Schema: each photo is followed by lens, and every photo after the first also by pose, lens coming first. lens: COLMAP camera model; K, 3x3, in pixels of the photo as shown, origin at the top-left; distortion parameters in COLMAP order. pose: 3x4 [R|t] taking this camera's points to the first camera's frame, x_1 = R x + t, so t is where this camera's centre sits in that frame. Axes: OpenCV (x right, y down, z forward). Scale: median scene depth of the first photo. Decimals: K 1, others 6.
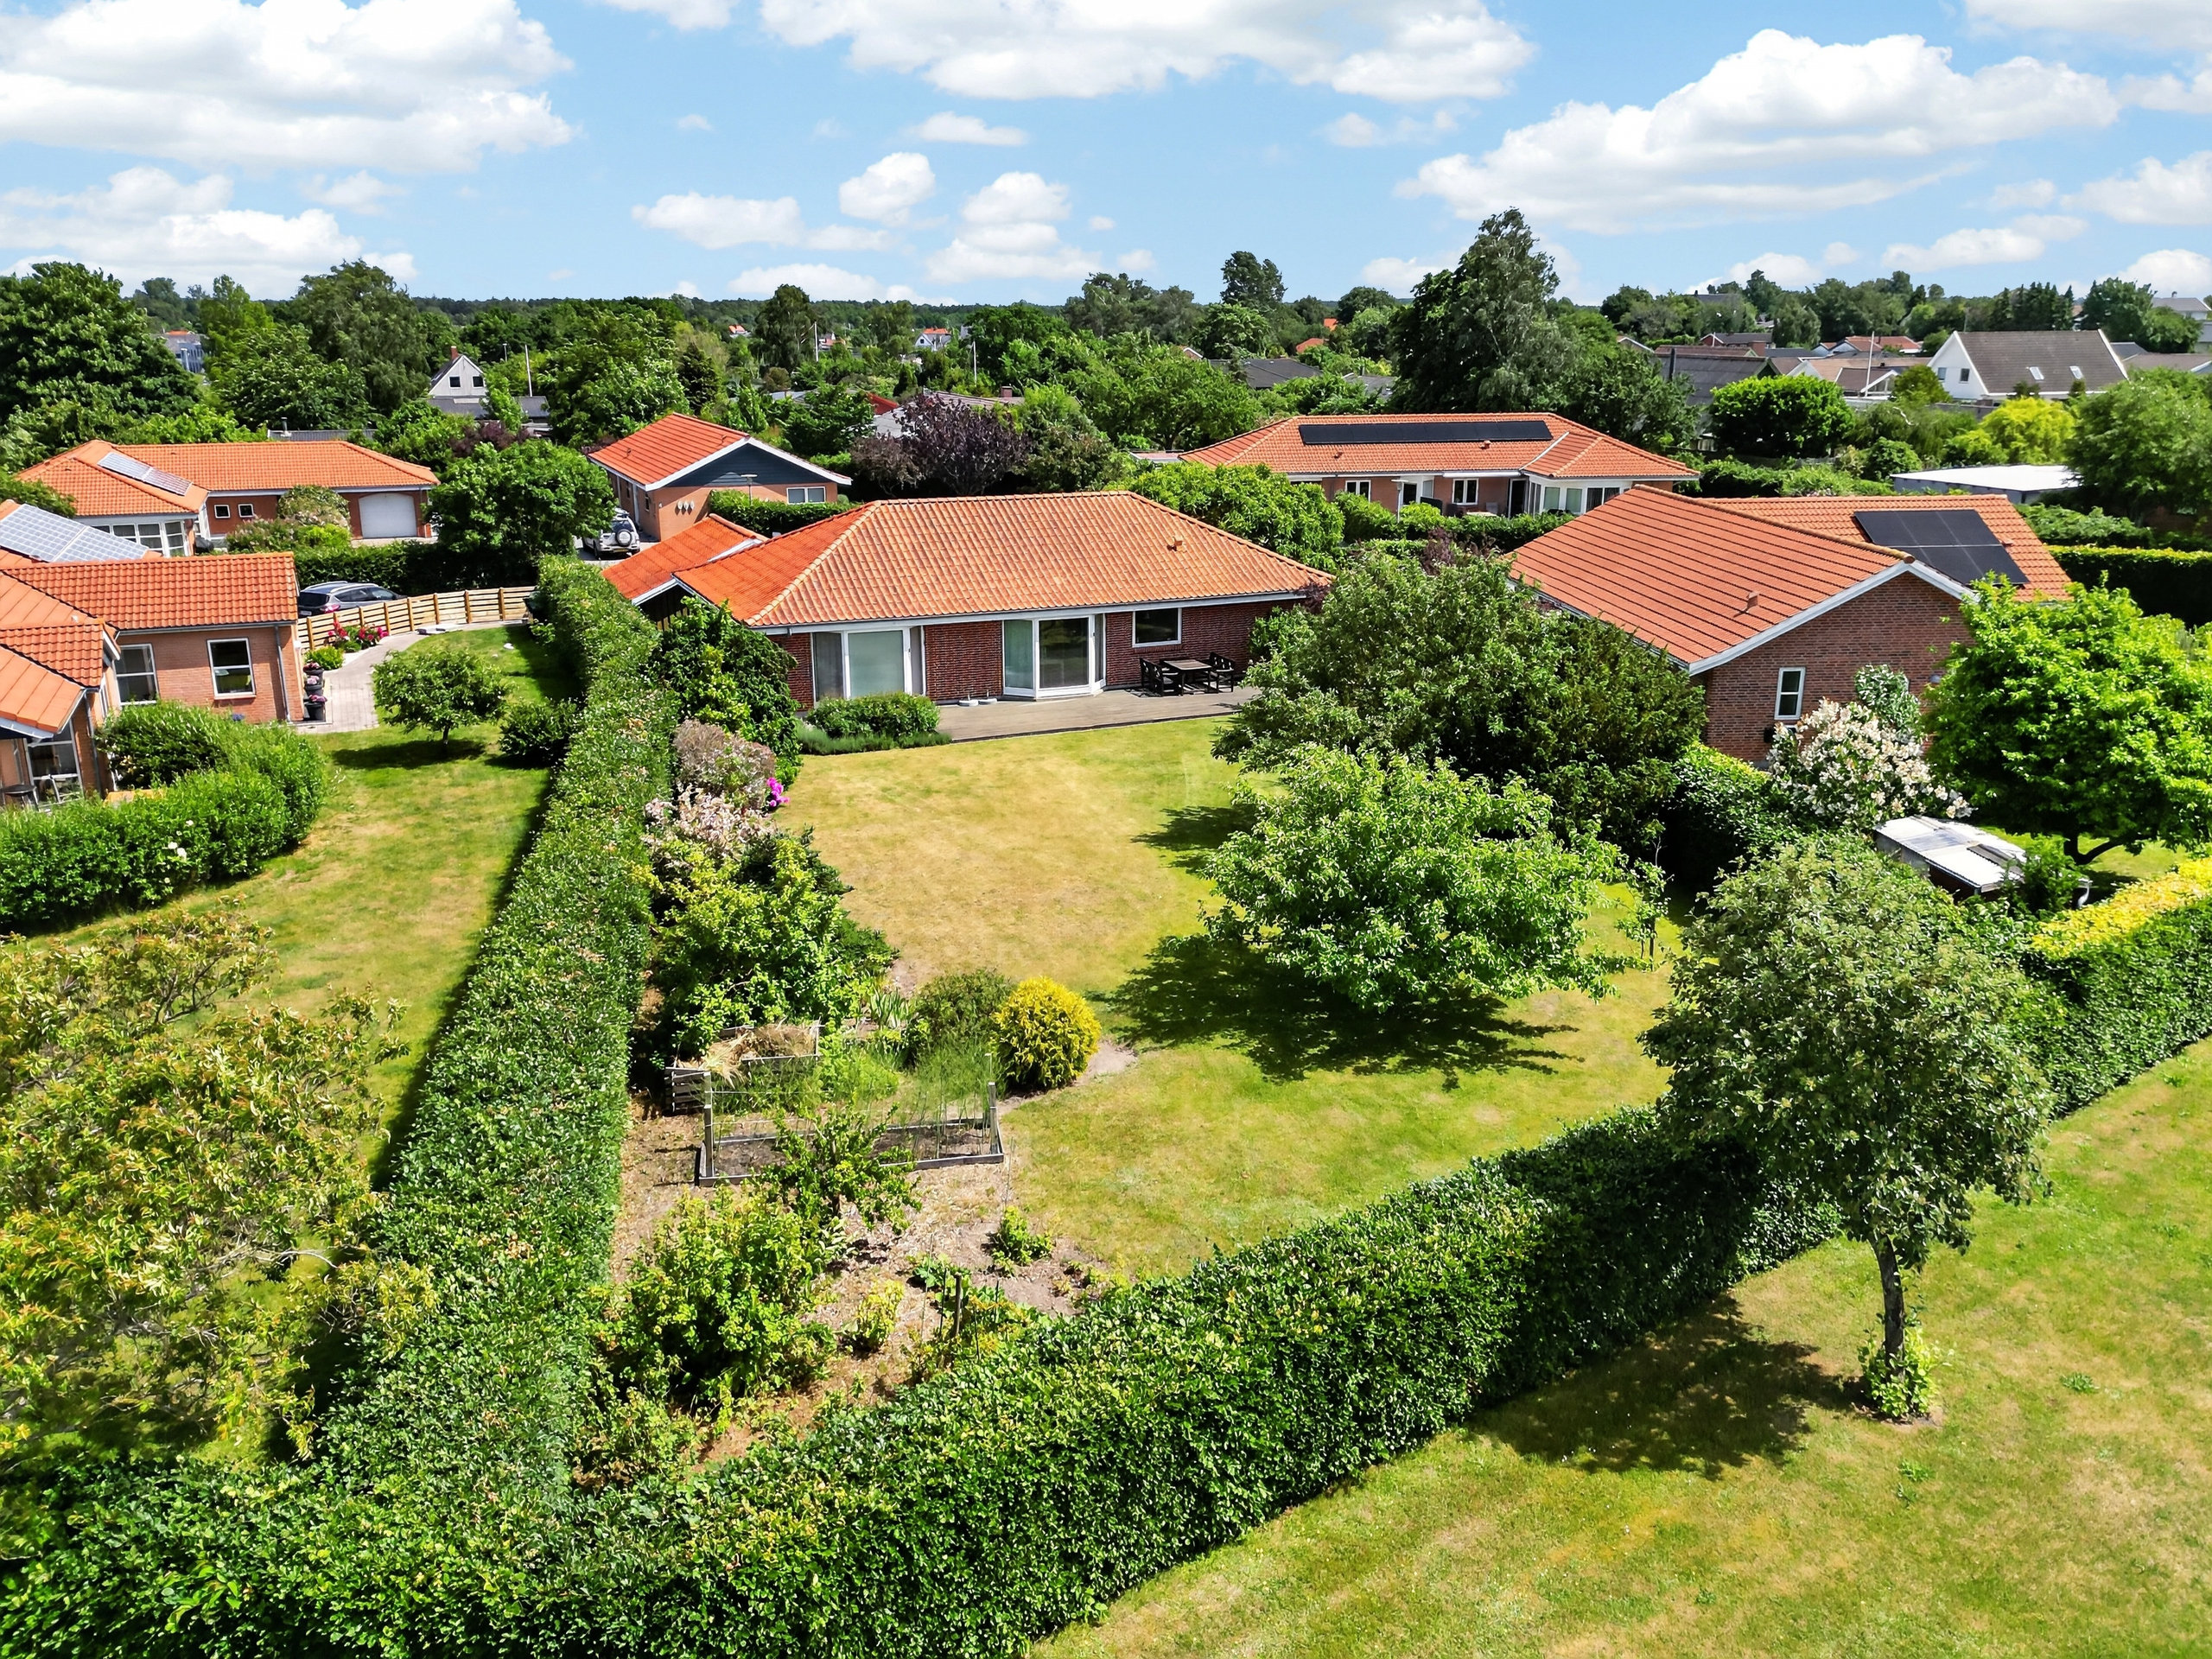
lens RADIAL K [[1748.2, 0, 1104.8], [0, 1748.2, 830.3], [0, 0, 1]] dist [0.071734, -0.075317]
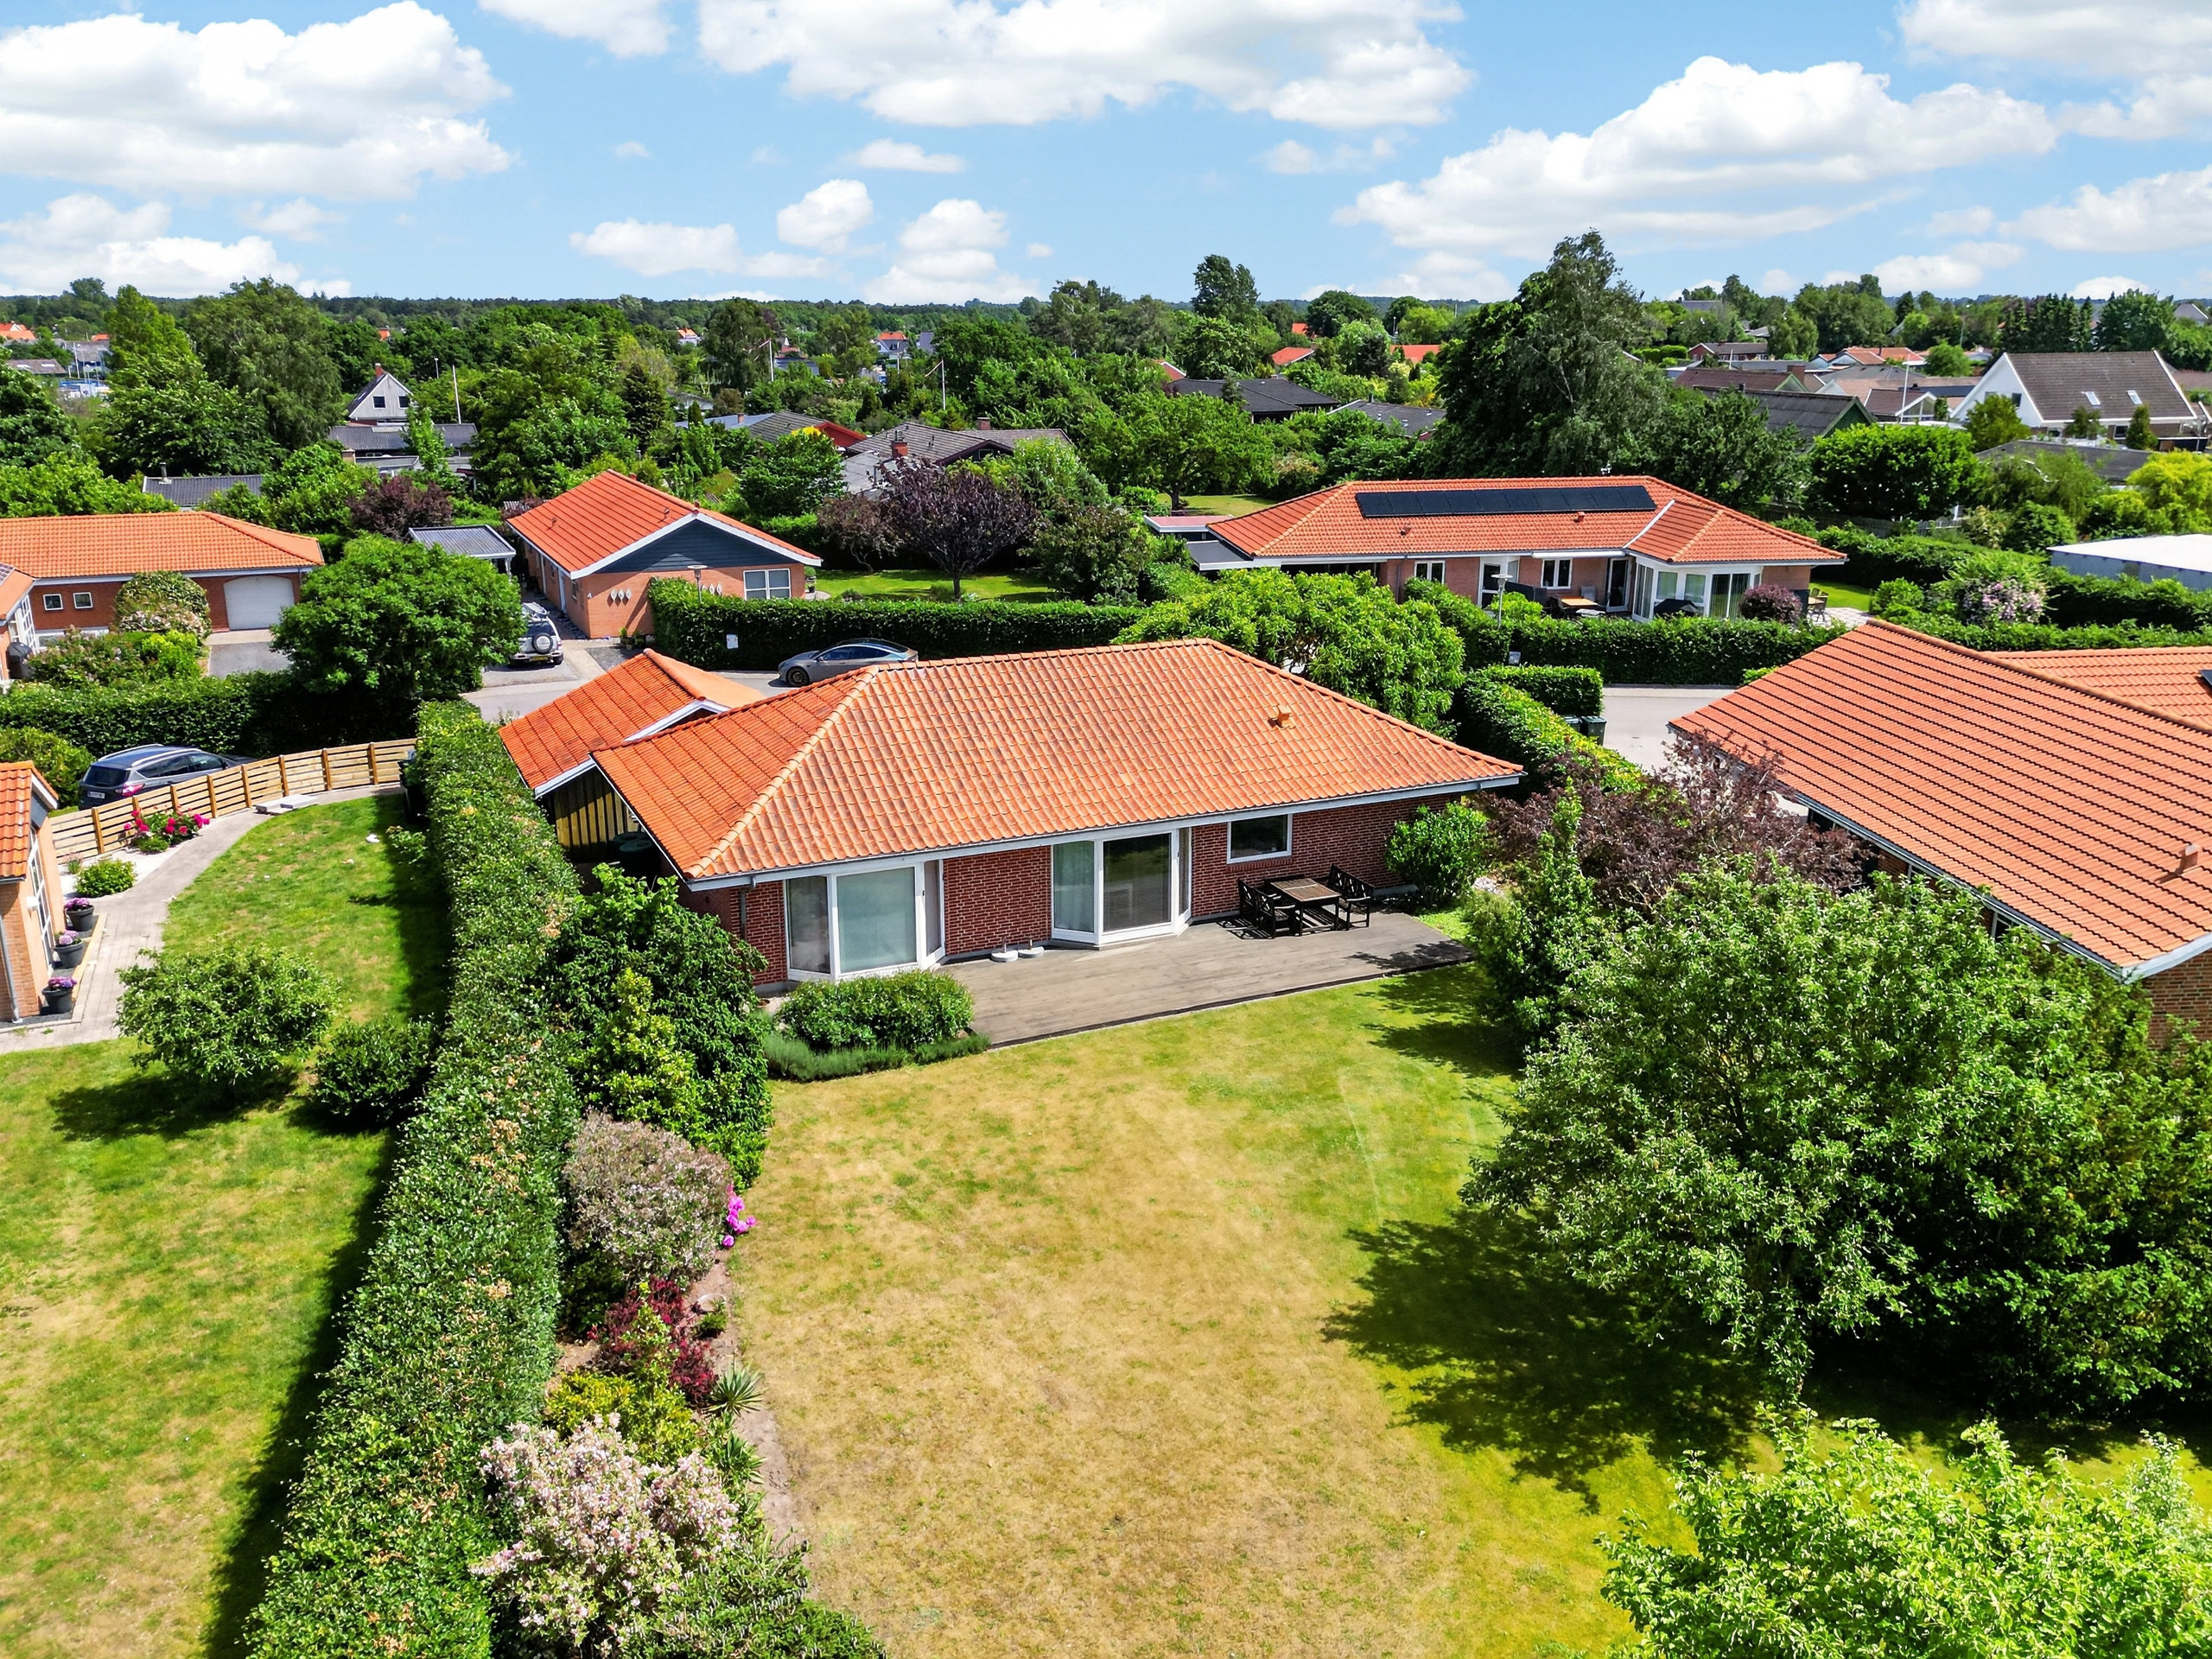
lens RADIAL K [[1748.2, 0, 1104.8], [0, 1748.2, 830.3], [0, 0, 1]] dist [0.071734, -0.075317]
pose [[0.999672, -0.007686, 0.024419, -0.057269], [0.007656, 0.999970, 0.001311, -0.132520], [-0.024428, -0.001123, 0.999701, 0.303288]]
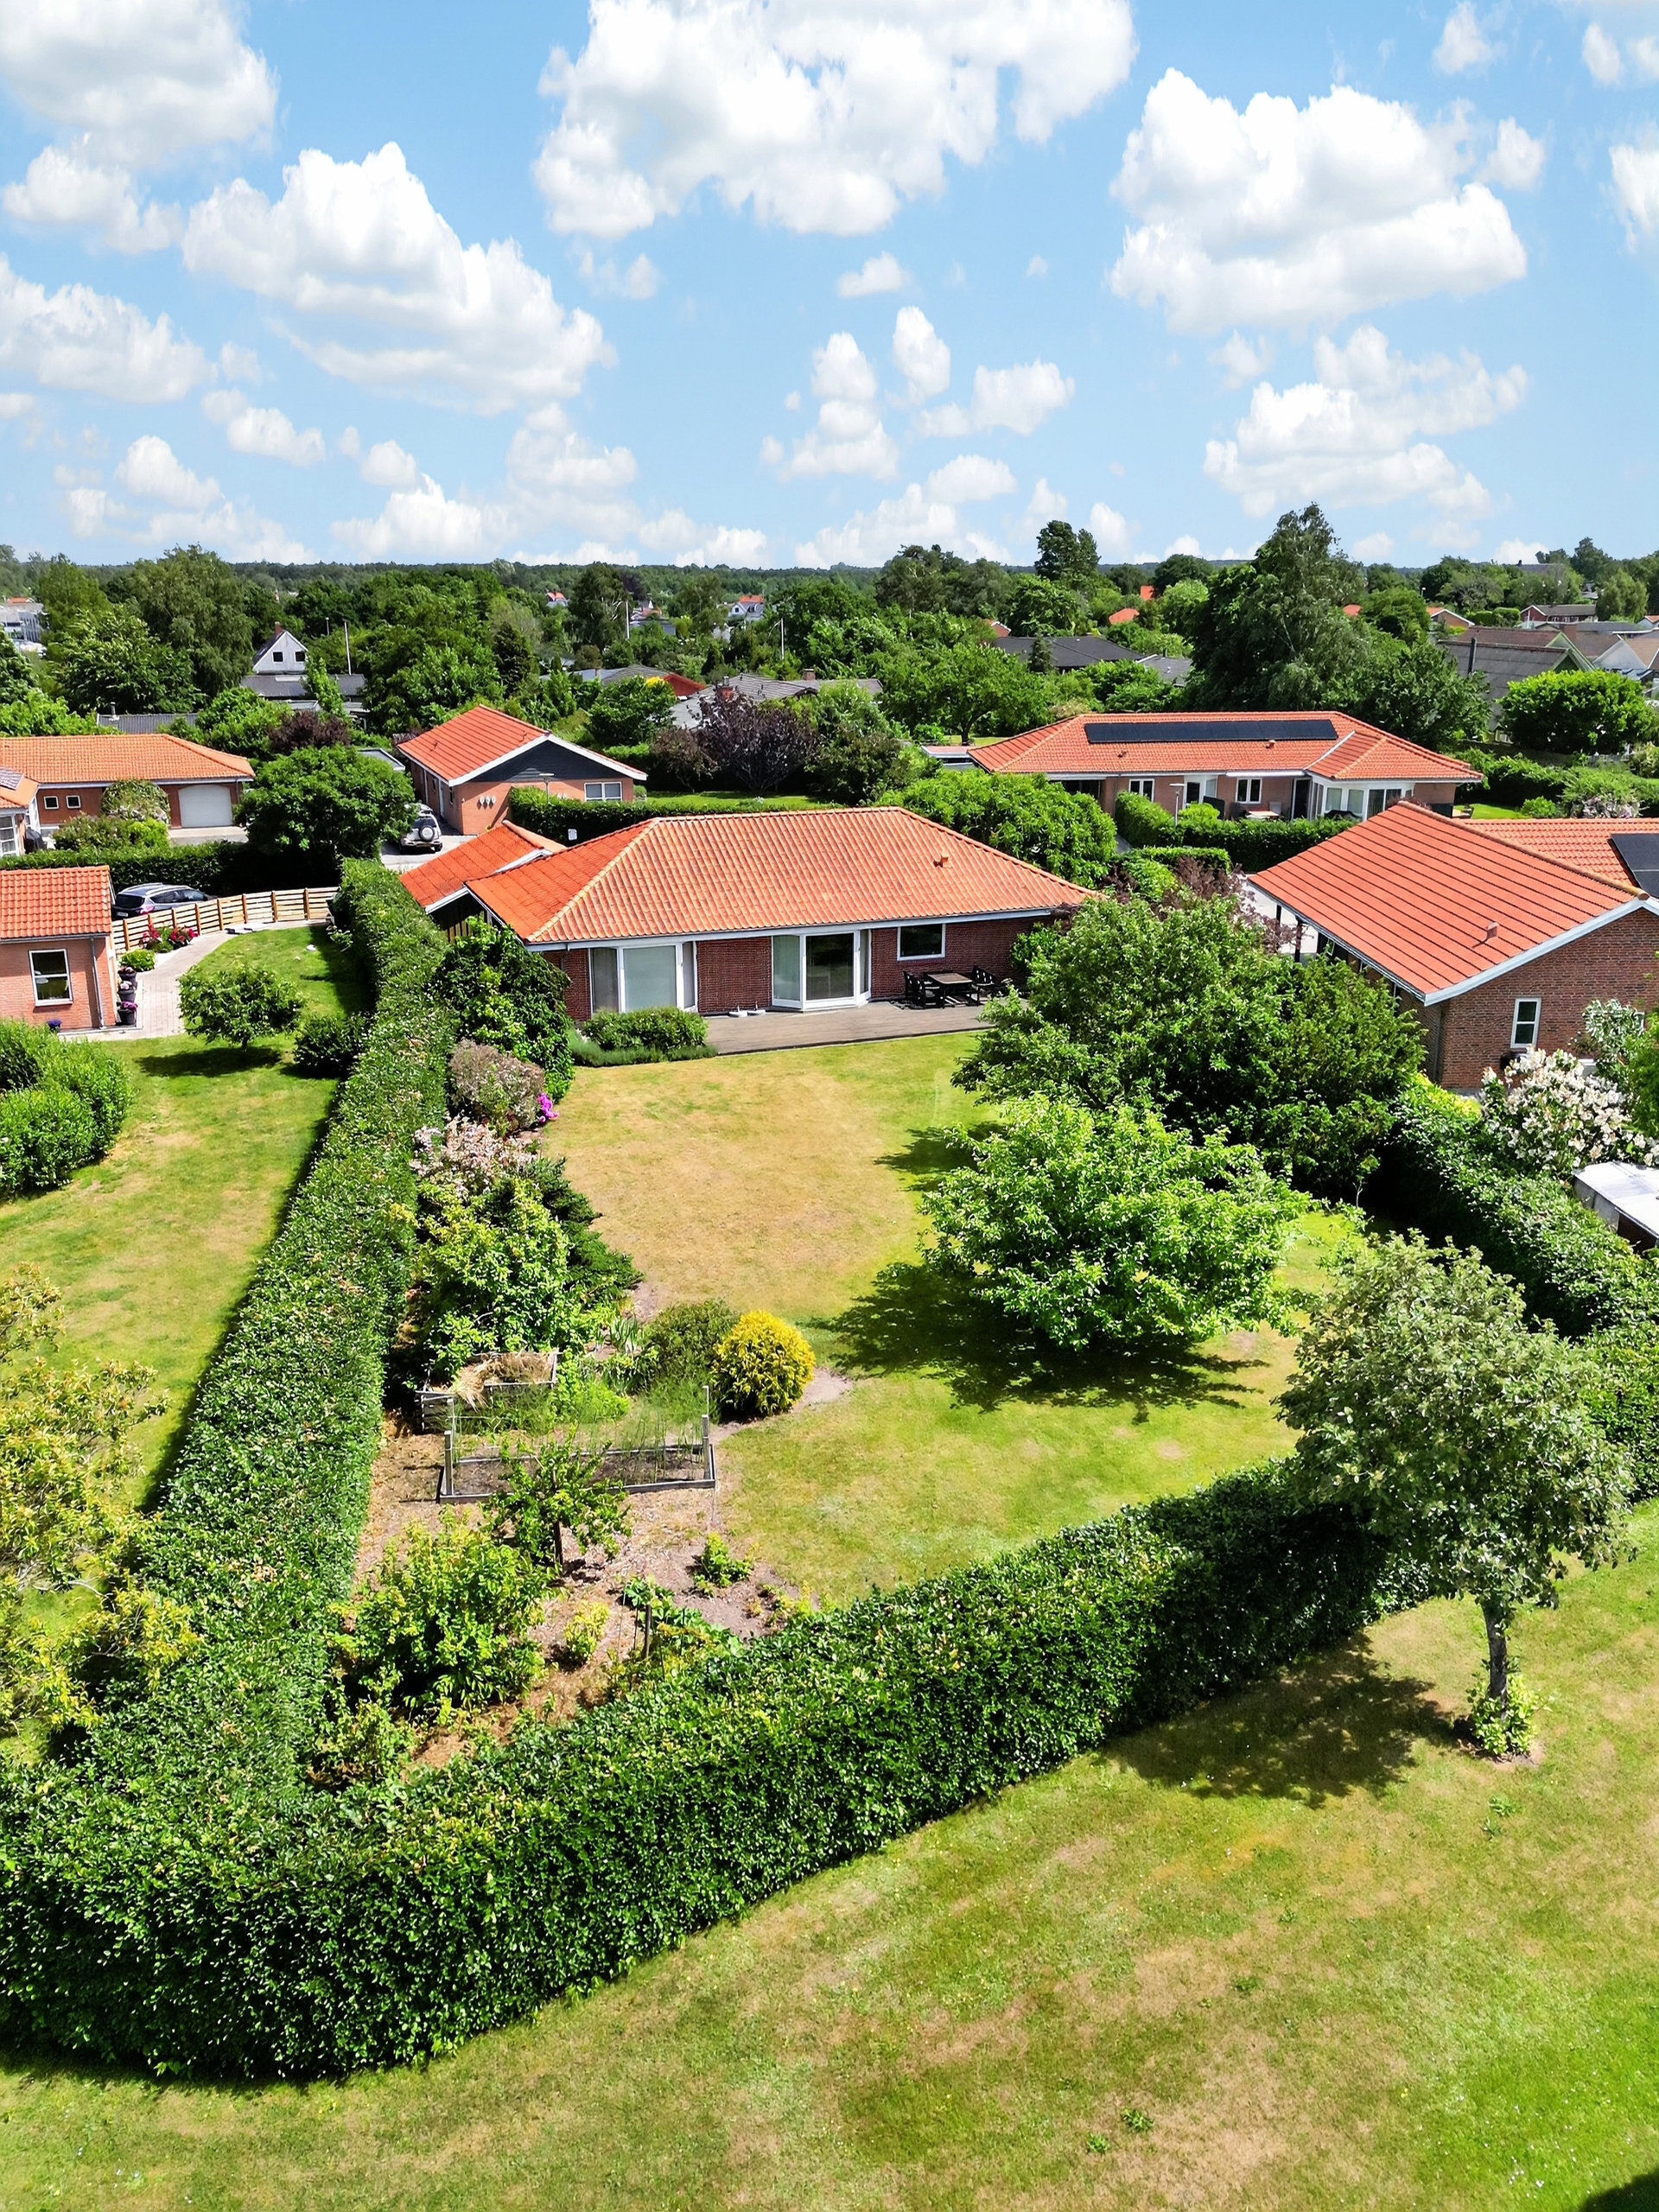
lens RADIAL K [[1748.2, 0, 829.5], [0, 1748.2, 1106.0], [0, 0, 1]] dist [0.071734, -0.075317]
pose [[0.998669, 0.015107, -0.049315, 0.030568], [-0.014740, 0.999861, 0.007784, -0.028169], [0.049426, -0.007046, 0.998753, -0.044053]]
